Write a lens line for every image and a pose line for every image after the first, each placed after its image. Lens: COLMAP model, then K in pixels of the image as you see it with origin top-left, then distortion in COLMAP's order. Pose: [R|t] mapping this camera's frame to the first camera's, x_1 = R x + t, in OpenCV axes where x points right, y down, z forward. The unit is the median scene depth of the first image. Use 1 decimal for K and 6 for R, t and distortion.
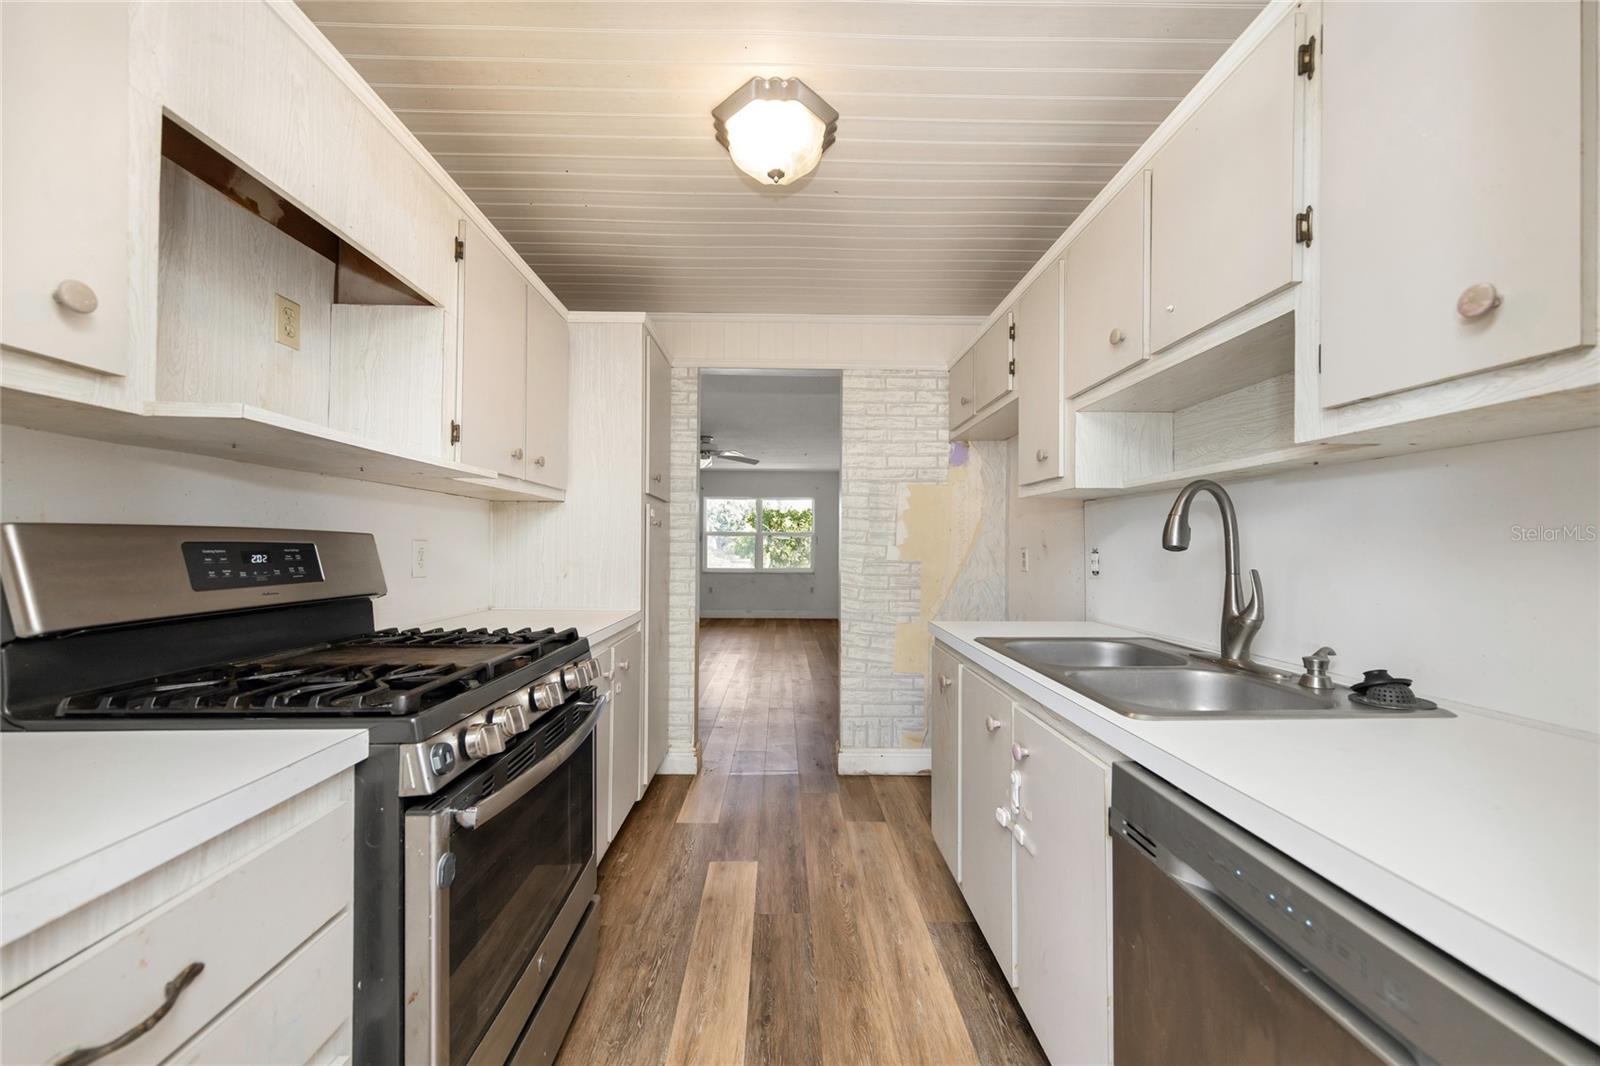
lens RADIAL K [[630.8, 0, 800.0], [0, 630.8, 533.0], [0, 0, 1]] dist [-0.000158, -0.000007]
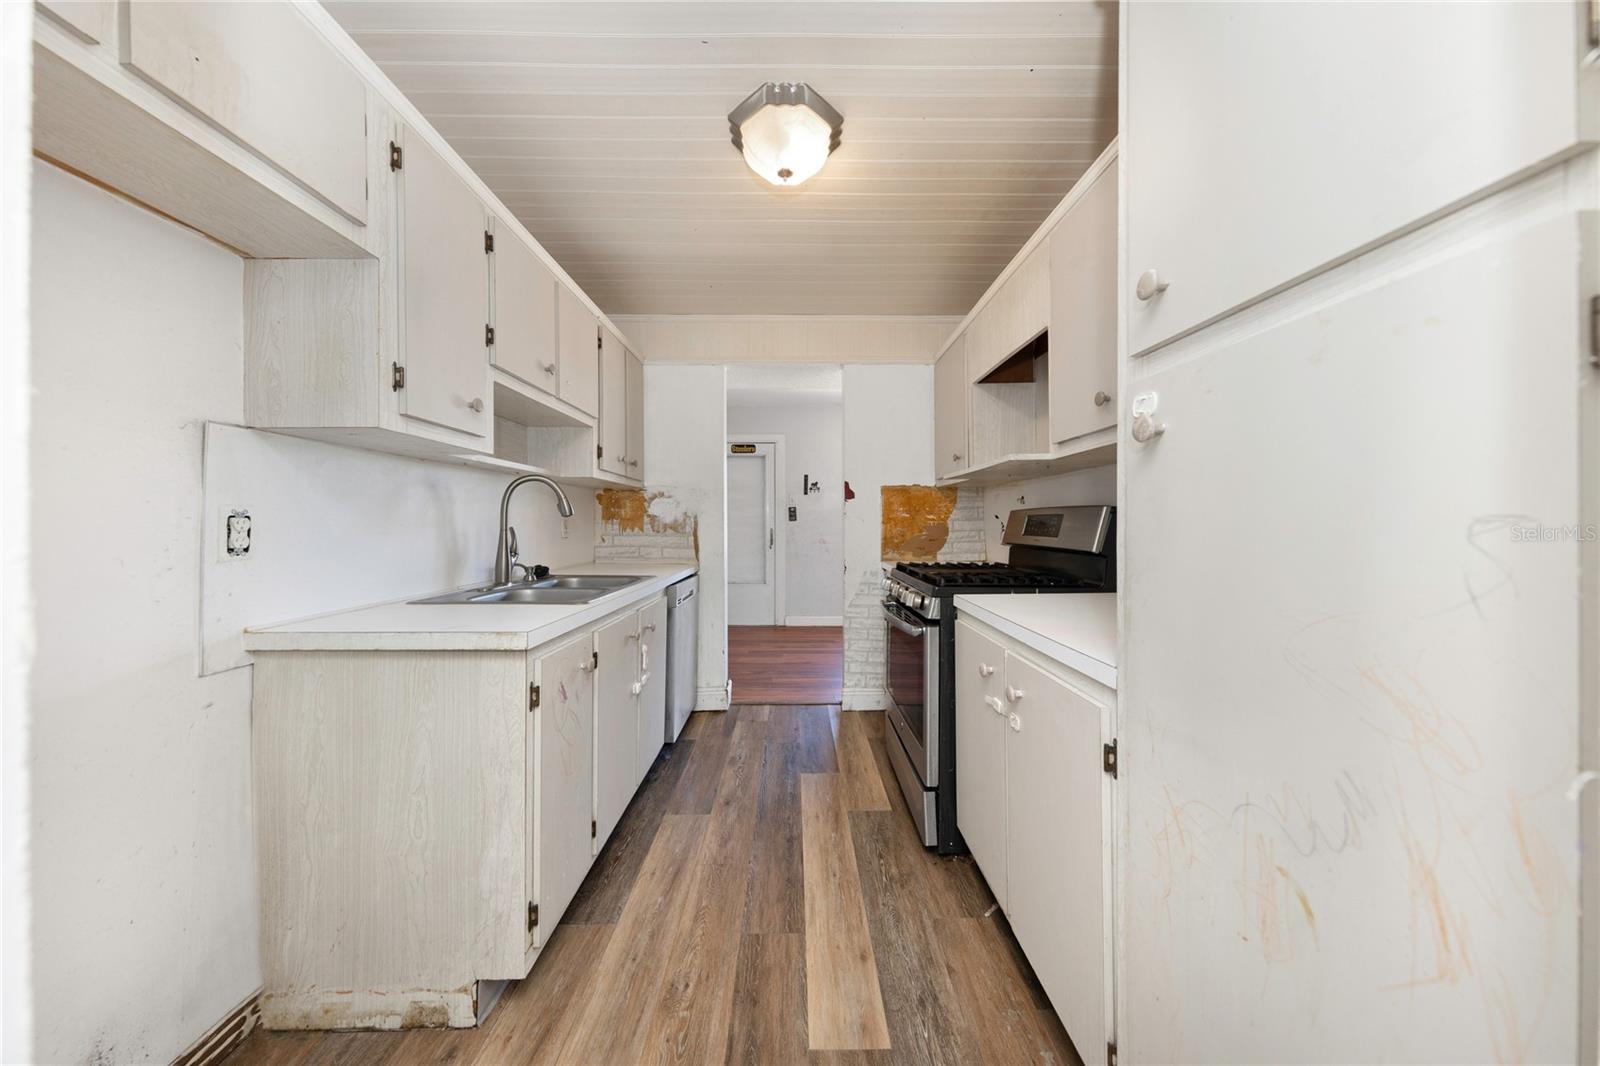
lens RADIAL K [[517.7, 0, 798.7], [0, 517.7, 518.6], [0, 0, 1]] dist [-0.000114, 0.000038]
pose [[-0.999753, -0.005395, 0.021539, -0.080010], [-0.005989, 0.999601, -0.027589, 0.054130], [-0.021381, -0.027711, -0.999387, 1.835488]]
